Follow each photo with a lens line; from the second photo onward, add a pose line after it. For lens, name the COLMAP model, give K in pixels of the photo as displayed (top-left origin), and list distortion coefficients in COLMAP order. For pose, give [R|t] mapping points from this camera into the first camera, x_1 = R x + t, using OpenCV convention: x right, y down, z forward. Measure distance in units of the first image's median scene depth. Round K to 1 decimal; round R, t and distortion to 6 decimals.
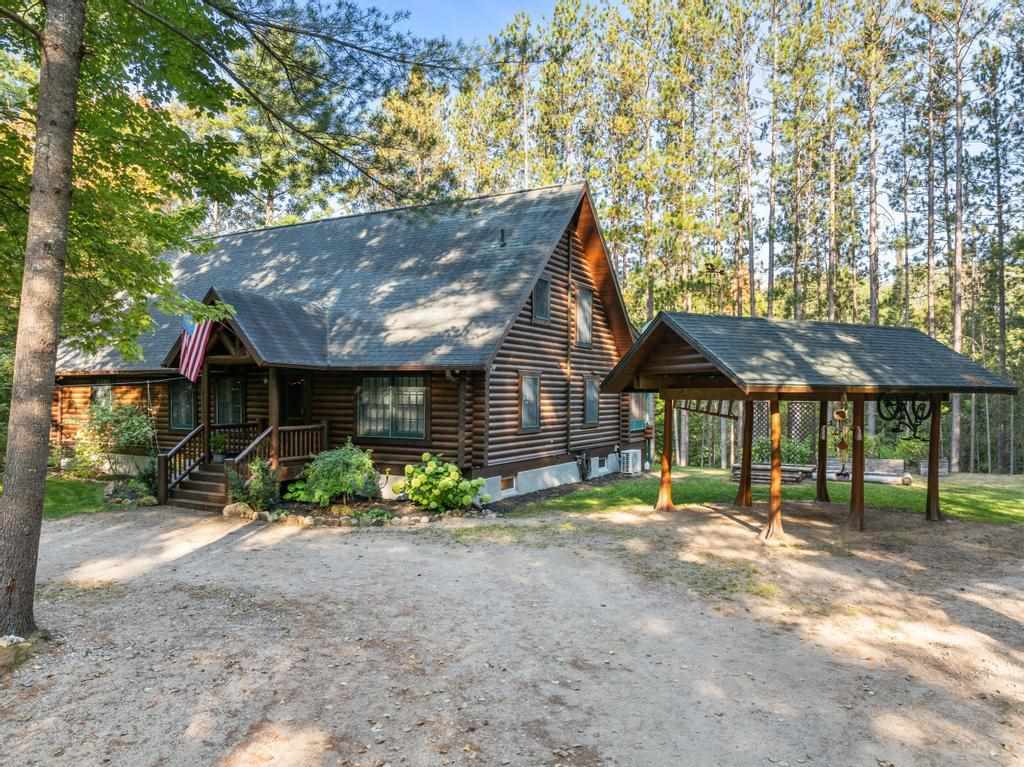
lens RADIAL K [[750.2, 0, 509.8], [0, 750.2, 384.2], [0, 0, 1]] dist [-0.039202, -0.000643]
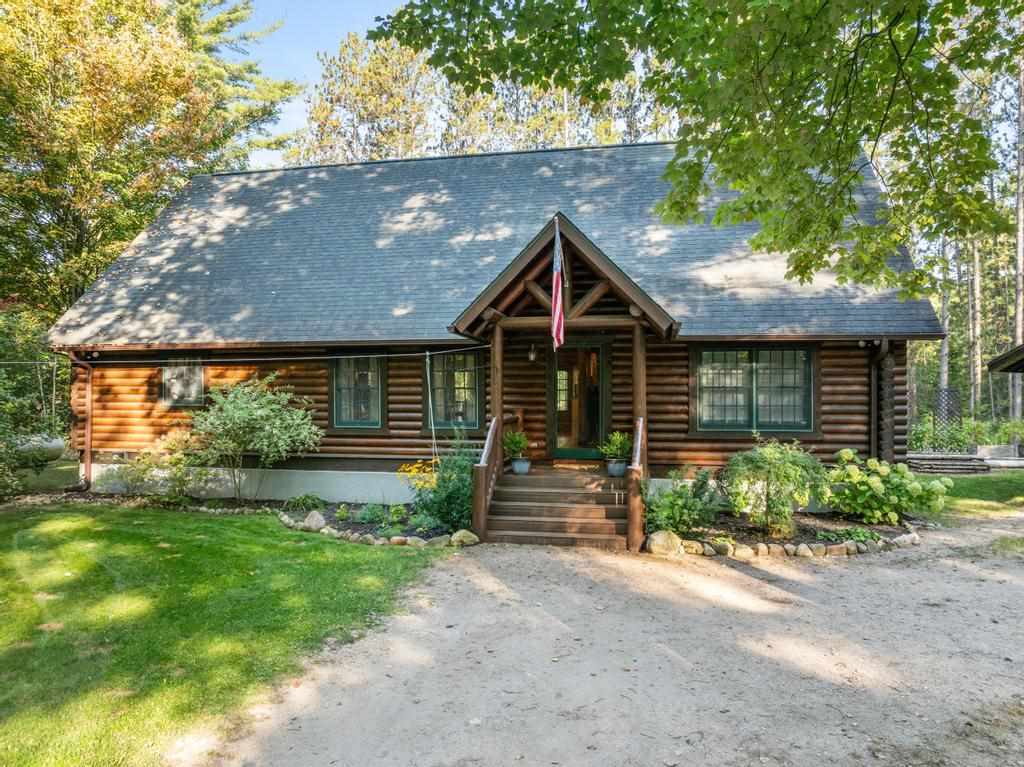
lens RADIAL K [[750.2, 0, 510.7], [0, 750.2, 383.2], [0, 0, 1]] dist [-0.039202, -0.000643]
pose [[0.942465, -0.006832, 0.334234, -0.644092], [0.003678, 0.999943, 0.010069, 0.015540], [-0.334284, -0.008261, 0.942436, 0.361845]]
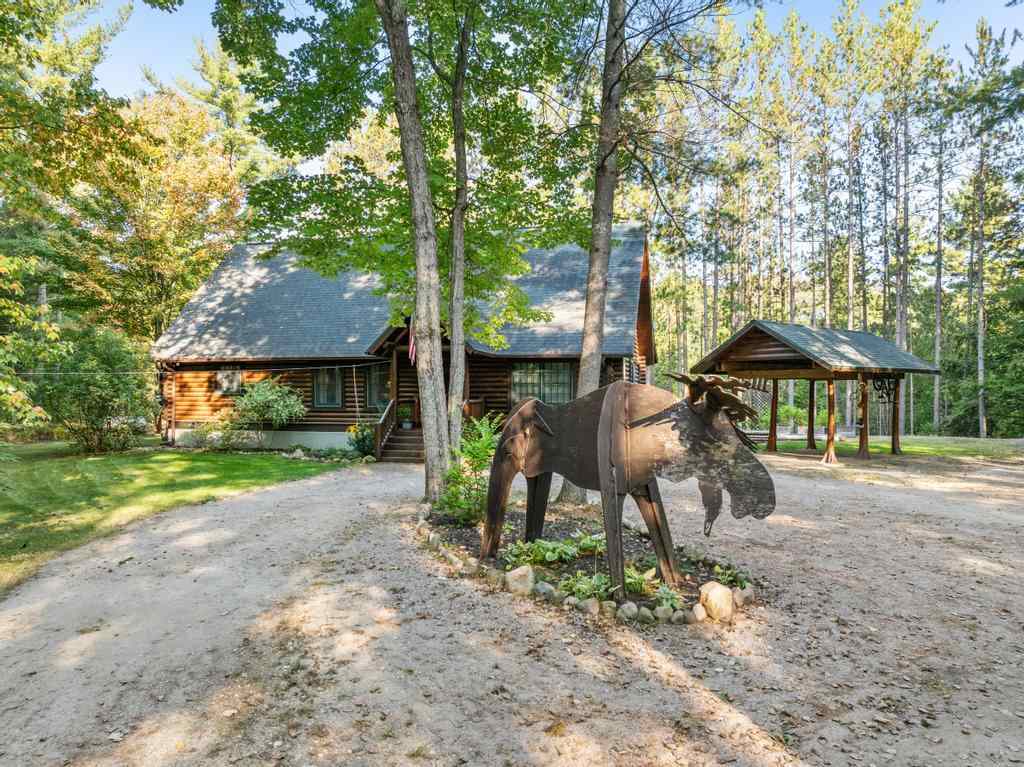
lens RADIAL K [[750.2, 0, 511.8], [0, 750.2, 388.0], [0, 0, 1]] dist [-0.039202, -0.000643]
pose [[0.957220, -0.010179, 0.289183, -0.605920], [0.004494, 0.999783, 0.020318, 0.009103], [-0.289327, -0.018149, 0.957058, -0.257128]]
